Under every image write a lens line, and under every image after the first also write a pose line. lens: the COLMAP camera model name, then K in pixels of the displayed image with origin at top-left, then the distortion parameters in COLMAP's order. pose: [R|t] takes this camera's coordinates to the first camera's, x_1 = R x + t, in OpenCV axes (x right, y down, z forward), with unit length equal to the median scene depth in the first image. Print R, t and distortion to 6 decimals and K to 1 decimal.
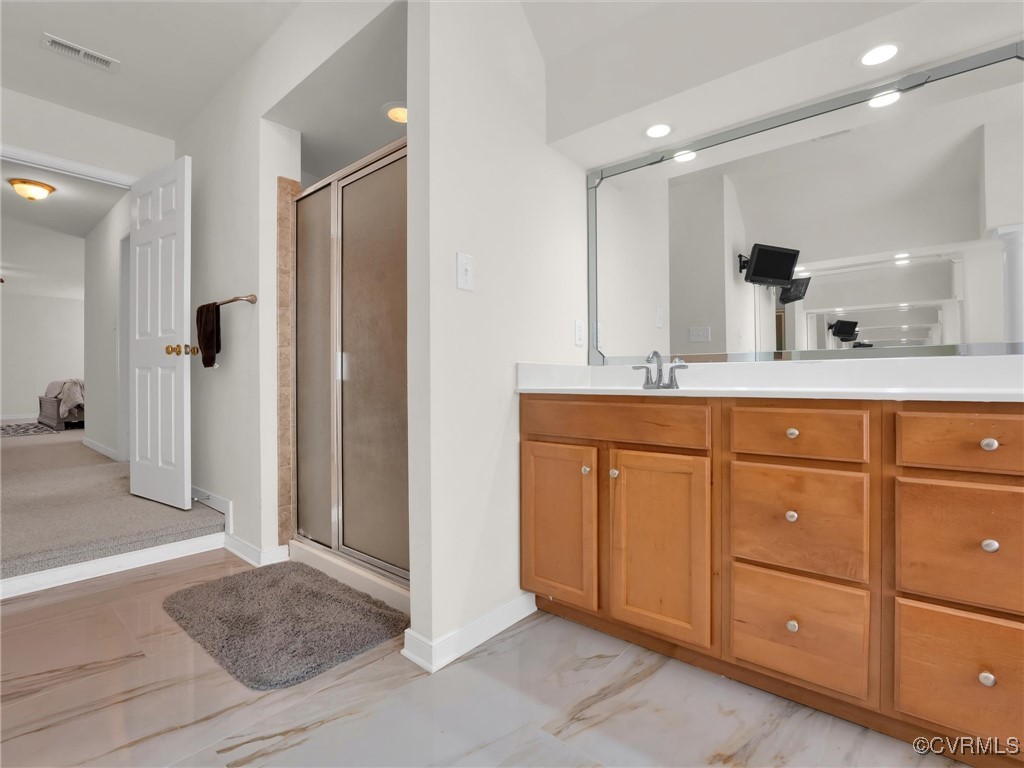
lens RADIAL K [[473.9, 0, 506.4], [0, 473.9, 380.2], [0, 0, 1]] dist [-0.027409, 0.000545]
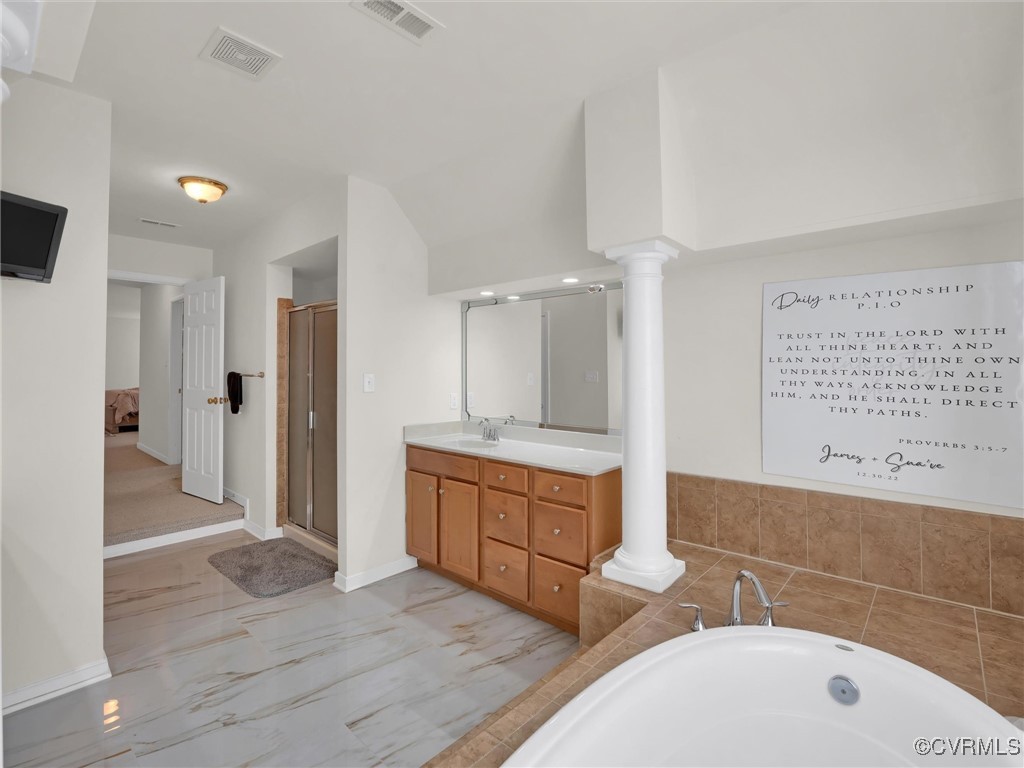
lens RADIAL K [[464.3, 0, 509.4], [0, 464.3, 363.0], [0, 0, 1]] dist [-0.031335, 0.000221]
pose [[0.999686, 0.003004, -0.024873, 0.519970], [-0.003419, 0.999855, -0.016657, -0.279252], [0.024819, 0.016737, 0.999552, -0.833809]]
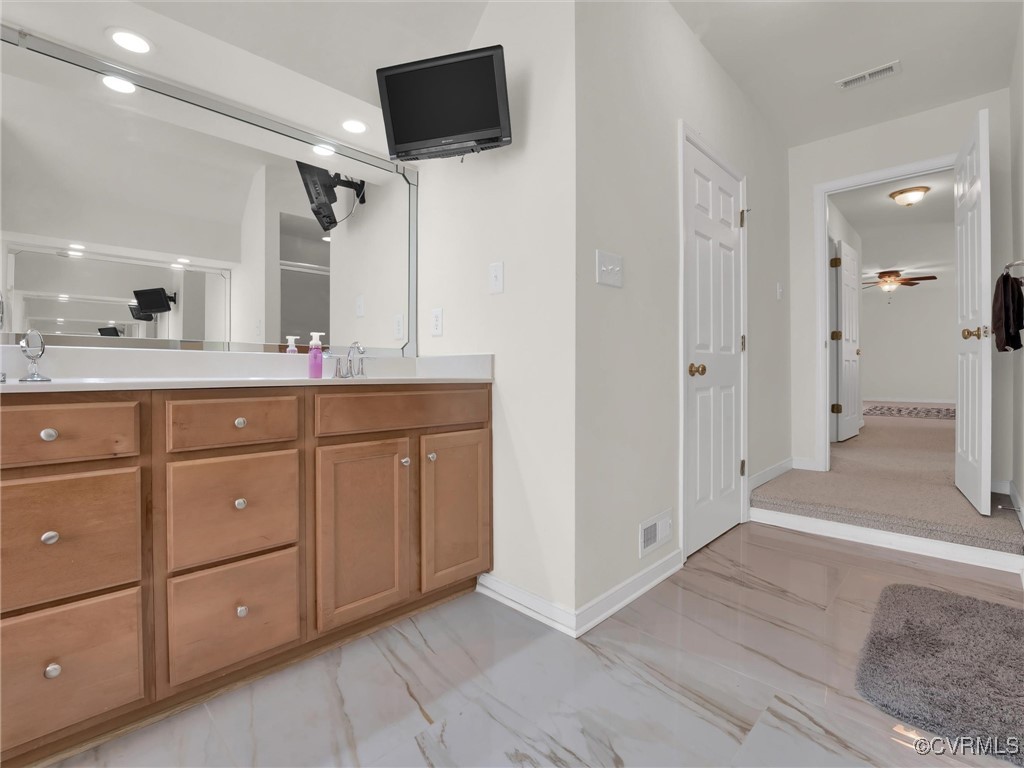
lens RADIAL K [[471.9, 0, 512.9], [0, 471.9, 374.8], [0, 0, 1]] dist [-0.036886, -0.000050]
pose [[-0.078117, 0.011870, -0.996874, 0.375912], [0.005899, 0.999917, 0.011444, 0.000109], [0.996927, -0.004986, -0.078181, 0.312788]]
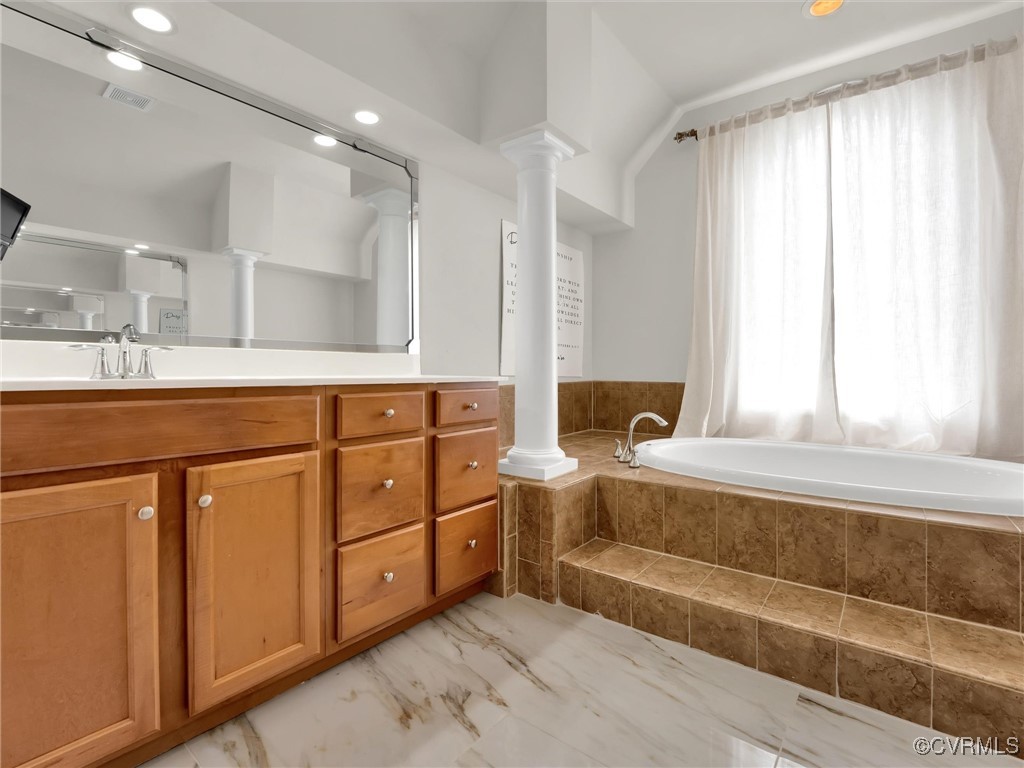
lens RADIAL K [[478.8, 0, 506.9], [0, 478.8, 365.3], [0, 0, 1]] dist [-0.028698, -0.000117]
pose [[-0.018560, 0.015769, 0.999703, -0.446432], [-0.004564, 0.999864, -0.015856, 0.007398], [-0.999817, -0.004857, -0.018485, 0.542424]]
